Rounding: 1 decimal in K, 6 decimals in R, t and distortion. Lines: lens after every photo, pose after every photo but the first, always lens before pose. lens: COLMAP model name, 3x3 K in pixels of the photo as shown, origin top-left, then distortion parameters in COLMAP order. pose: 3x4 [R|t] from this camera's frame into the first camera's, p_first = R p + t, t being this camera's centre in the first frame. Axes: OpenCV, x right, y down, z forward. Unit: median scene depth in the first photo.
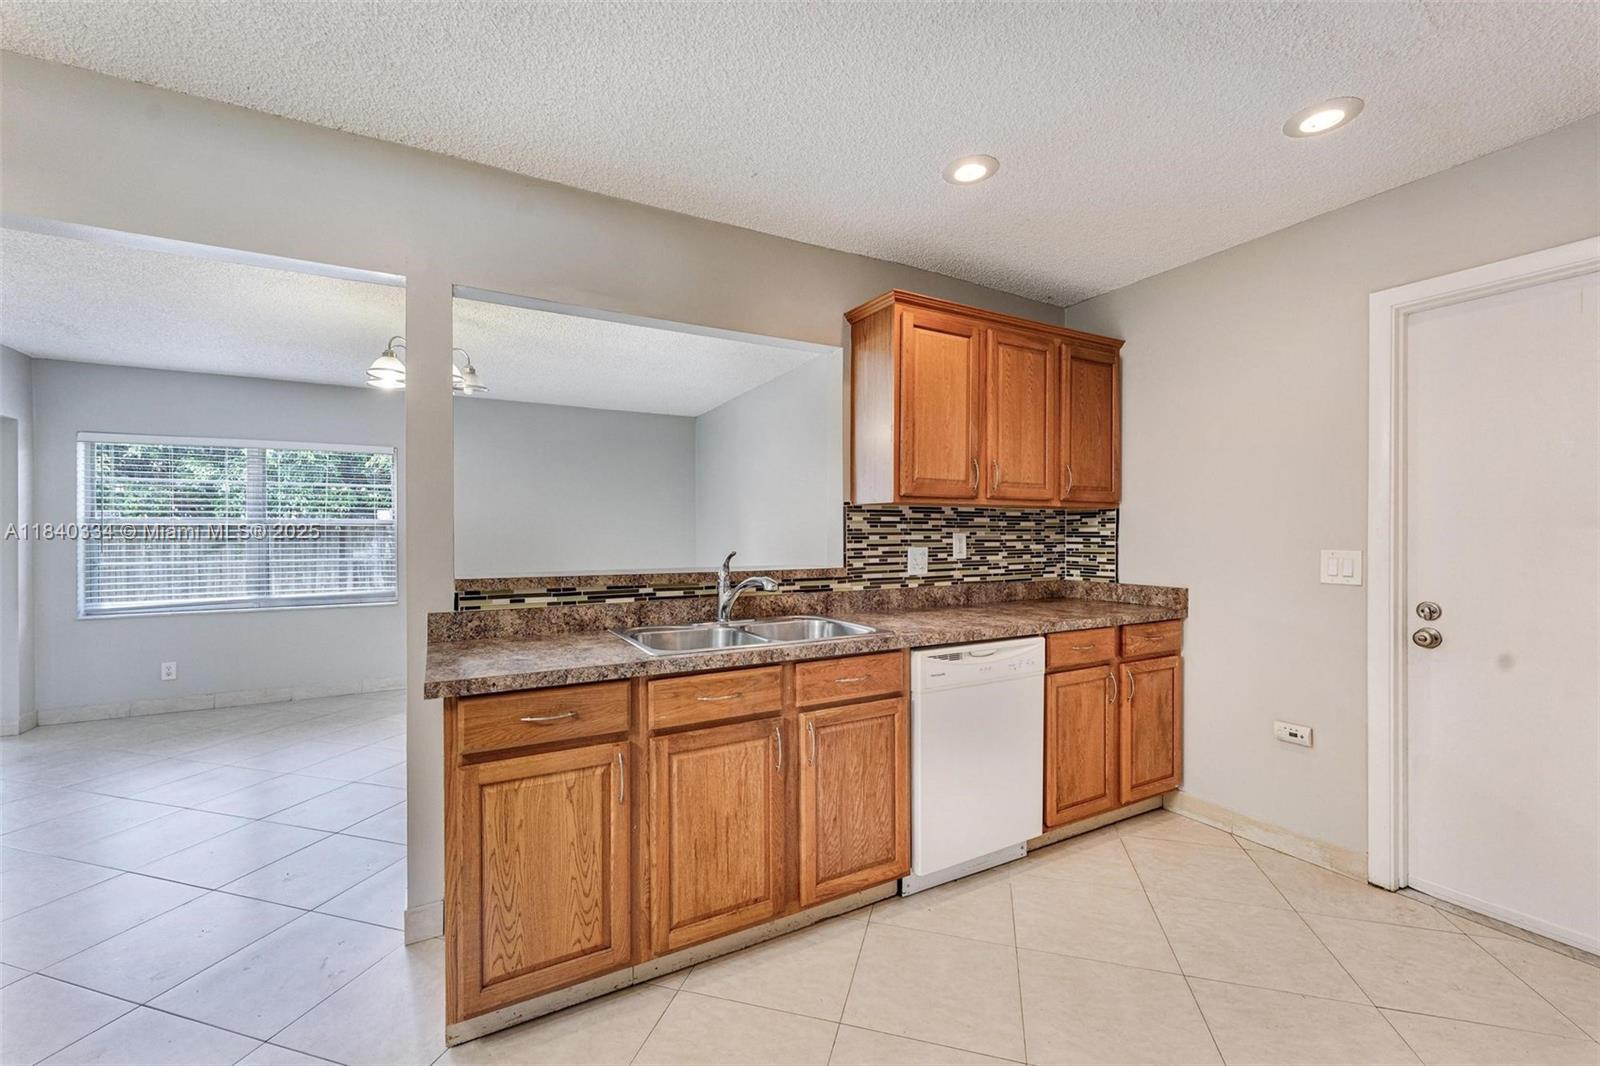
lens RADIAL K [[646.3, 0, 780.4], [0, 646.3, 538.9], [0, 0, 1]] dist [-0.003263, -0.000672]
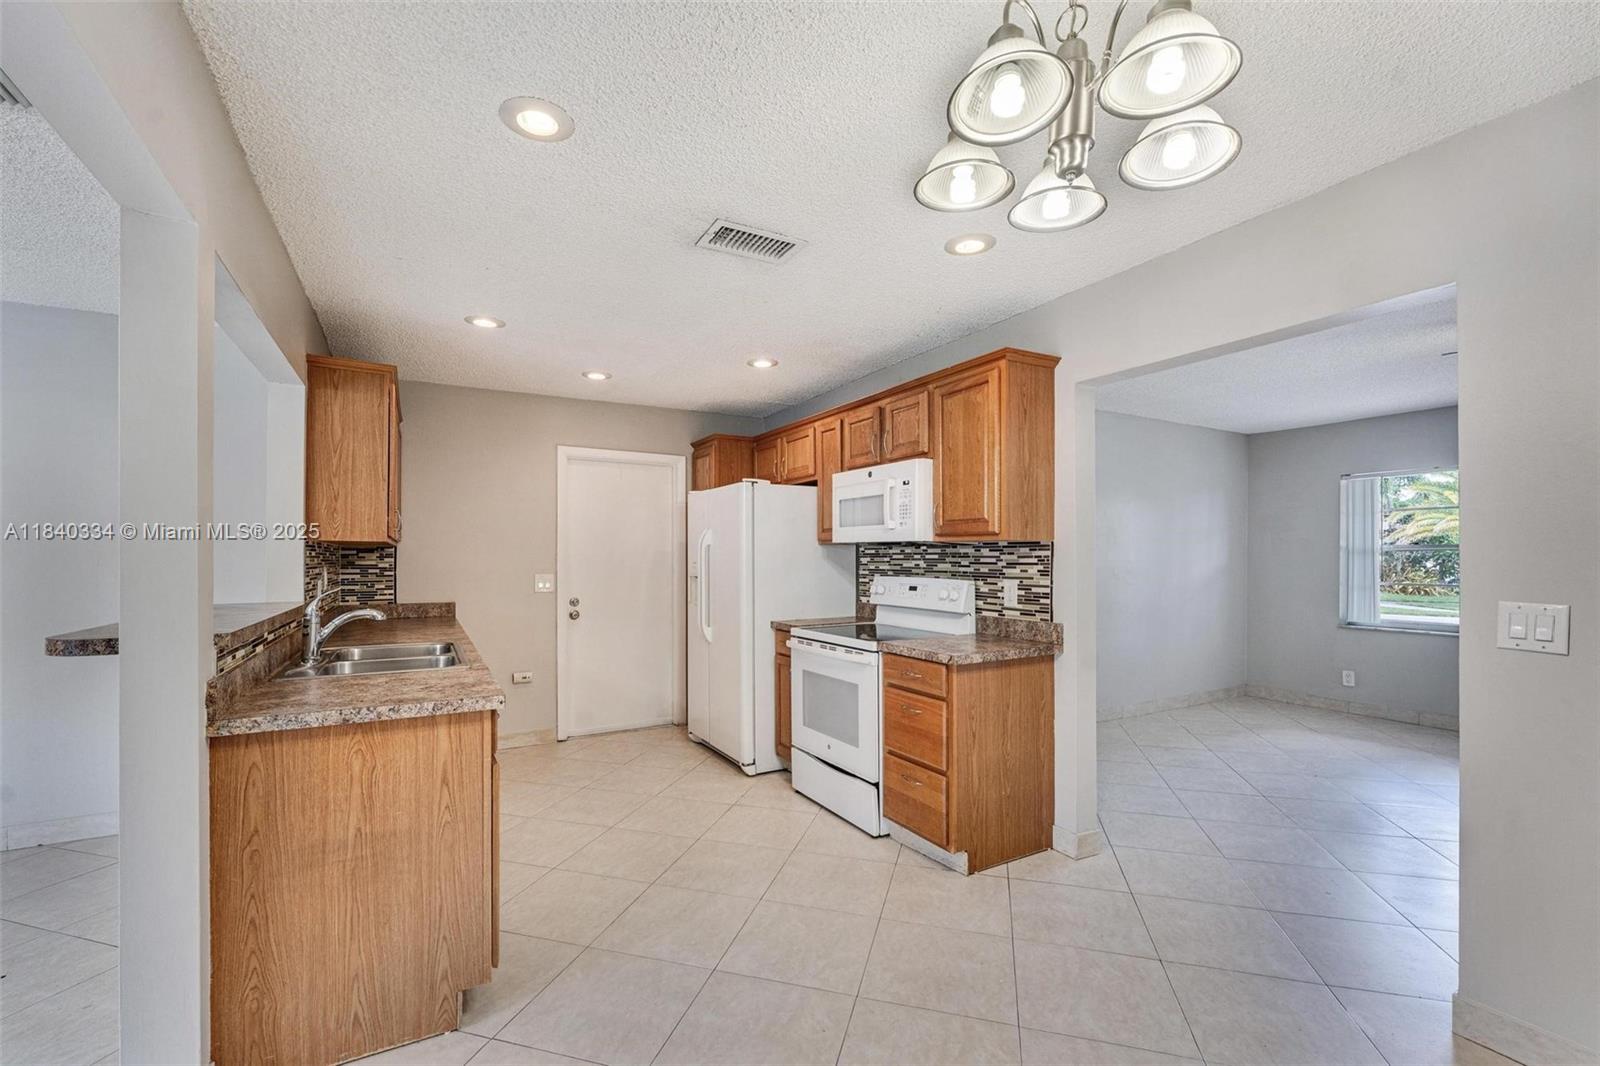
lens RADIAL K [[677.7, 0, 798.9], [0, 677.7, 562.5], [0, 0, 1]] dist [0.001466, 0.000216]
pose [[-0.024175, -0.002016, 0.999706, -0.963091], [0.006821, 0.999974, 0.002181, -0.013909], [-0.999684, 0.006872, -0.024161, 0.243295]]
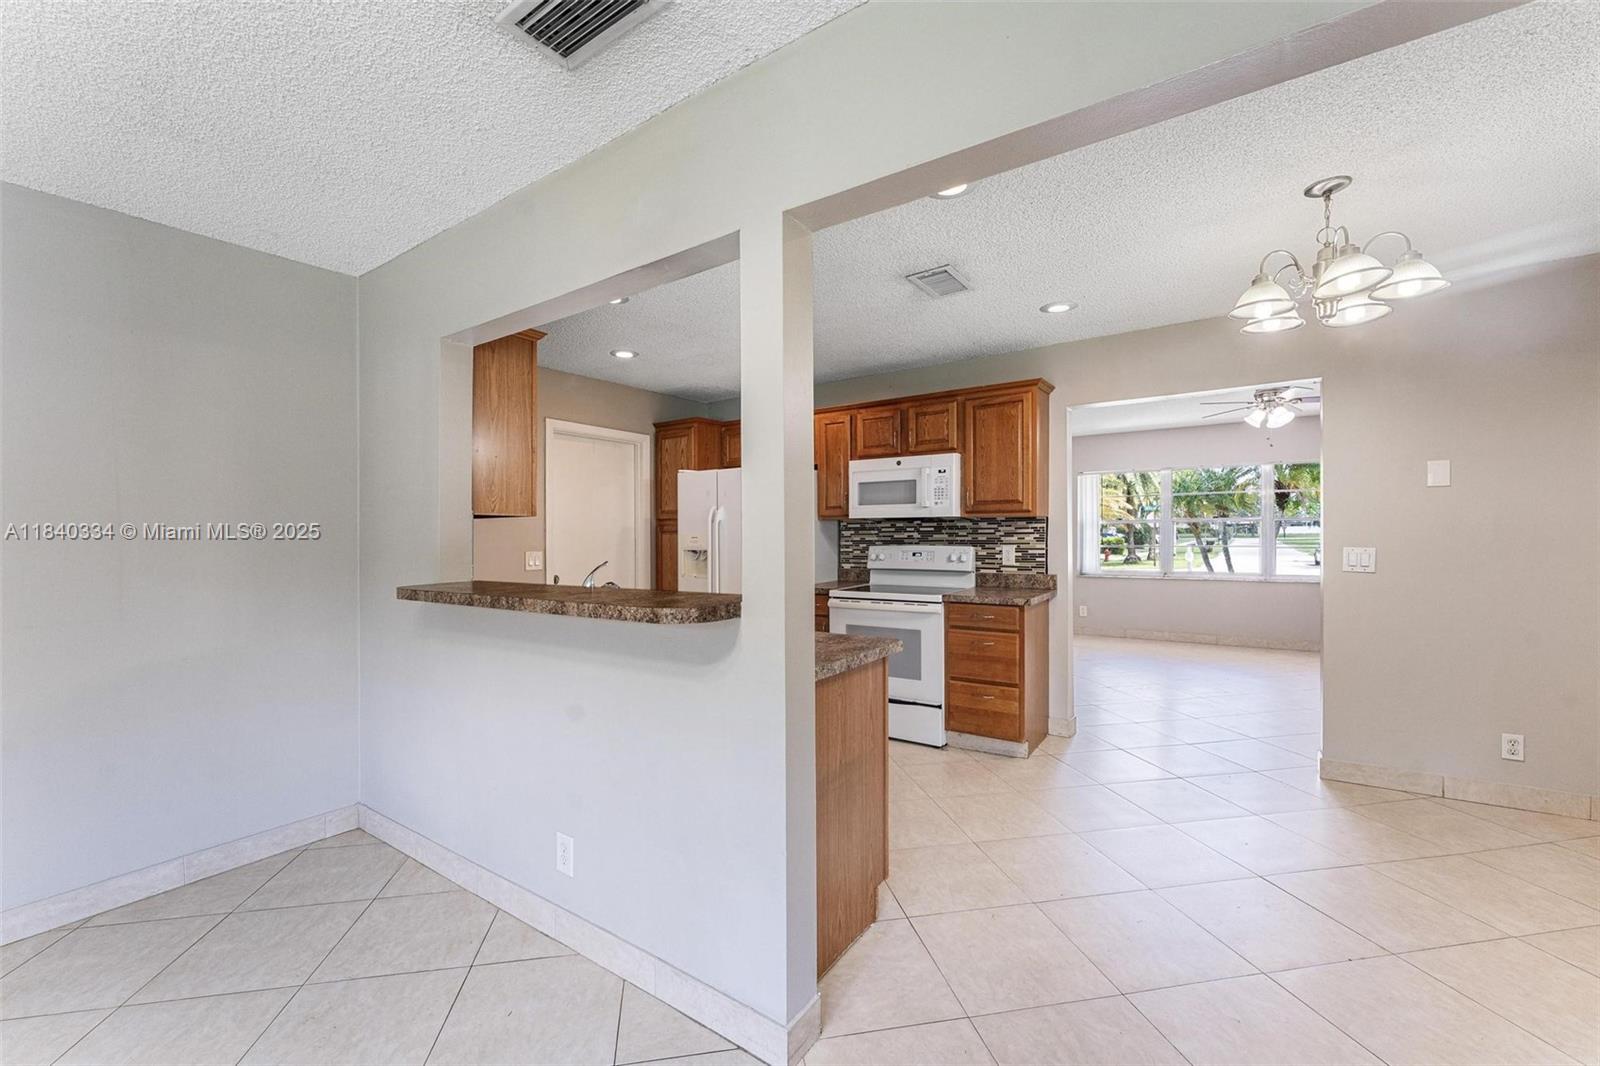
lens RADIAL K [[649.5, 0, 788.6], [0, 649.5, 548.9], [0, 0, 1]] dist [0.009186, -0.000577]
pose [[-0.456835, -0.011481, 0.889477, -0.927401], [0.019522, 0.999546, 0.022929, -0.015290], [-0.889337, 0.027839, -0.456404, 1.003157]]
